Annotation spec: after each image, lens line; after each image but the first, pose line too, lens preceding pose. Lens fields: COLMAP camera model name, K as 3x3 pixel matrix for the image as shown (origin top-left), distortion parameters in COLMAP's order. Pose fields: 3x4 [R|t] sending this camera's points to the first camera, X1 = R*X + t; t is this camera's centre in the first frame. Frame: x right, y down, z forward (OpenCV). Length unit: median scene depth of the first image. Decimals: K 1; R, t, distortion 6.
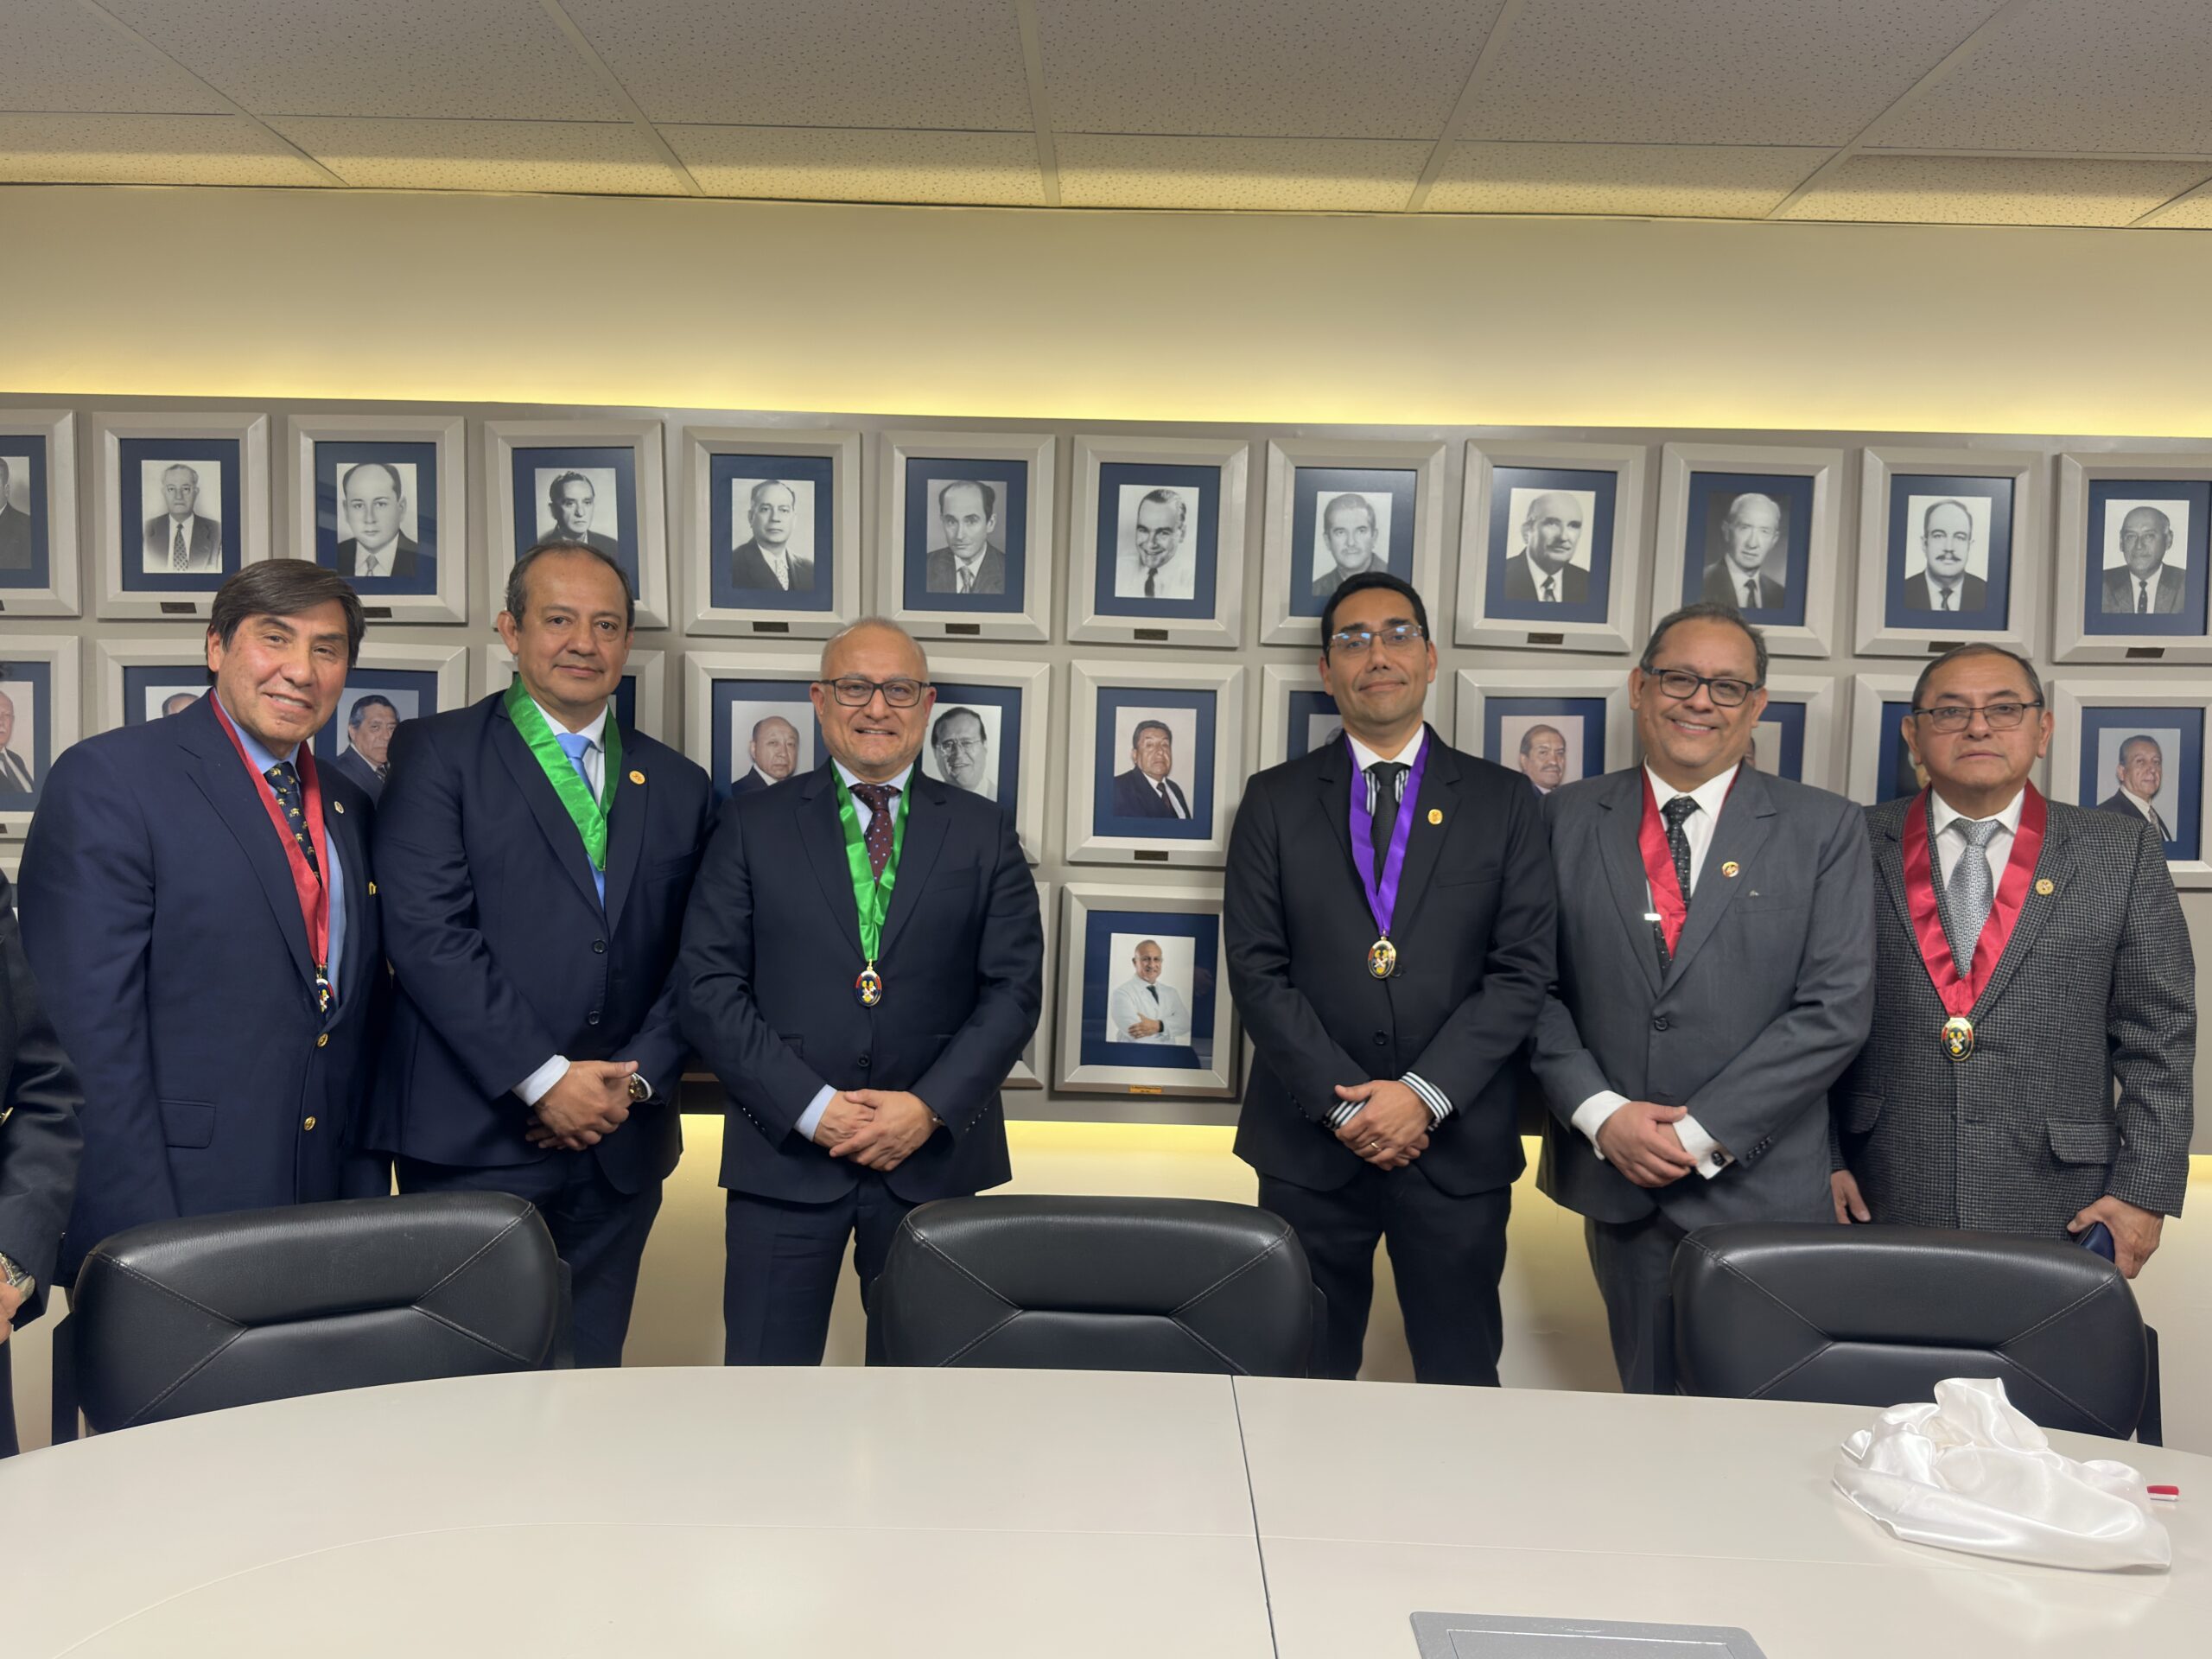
lens RADIAL K [[2195.3, 0, 1113.7], [0, 2195.3, 839.8], [0, 0, 1]] dist [0.278321, -0.843398]
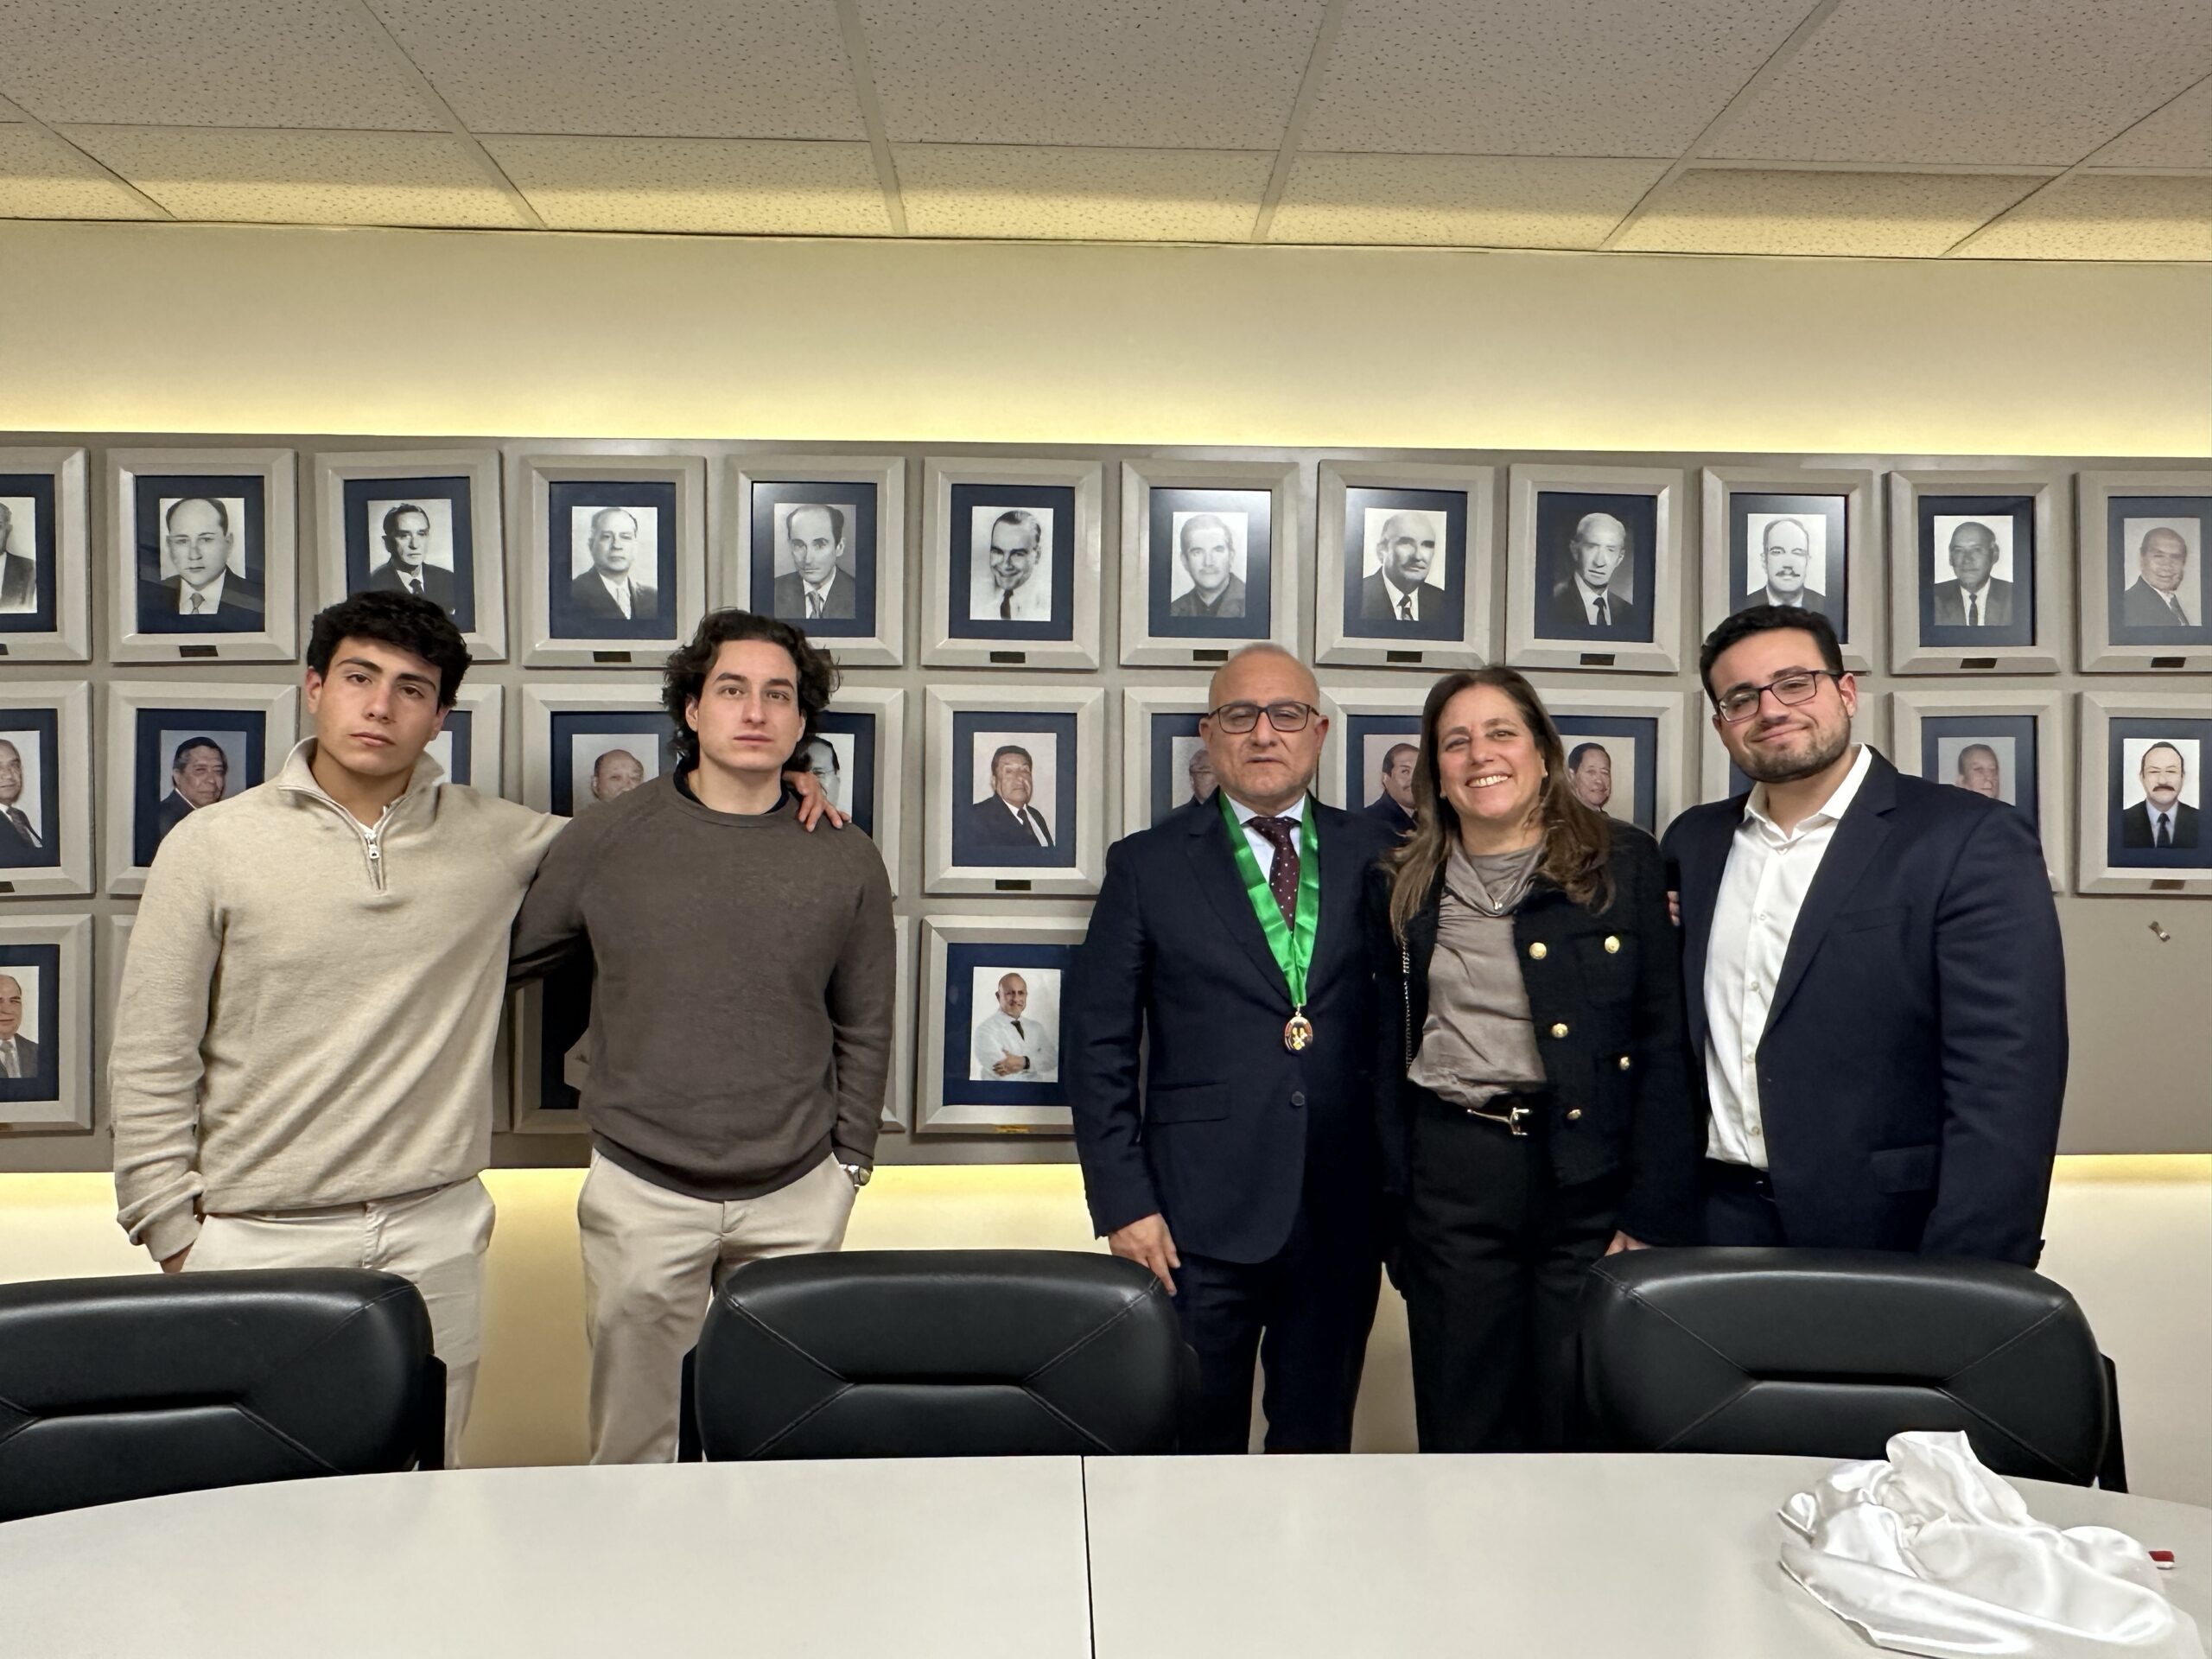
lens RADIAL K [[1545.9, 0, 1110.0], [0, 1545.9, 820.5], [0, 0, 1]] dist [-0.000145, -0.000019]
pose [[0.997978, -0.021368, 0.059866, 0.019622], [0.024358, 0.998469, -0.049670, 0.013713], [-0.058713, 0.051028, 0.996970, 0.320131]]
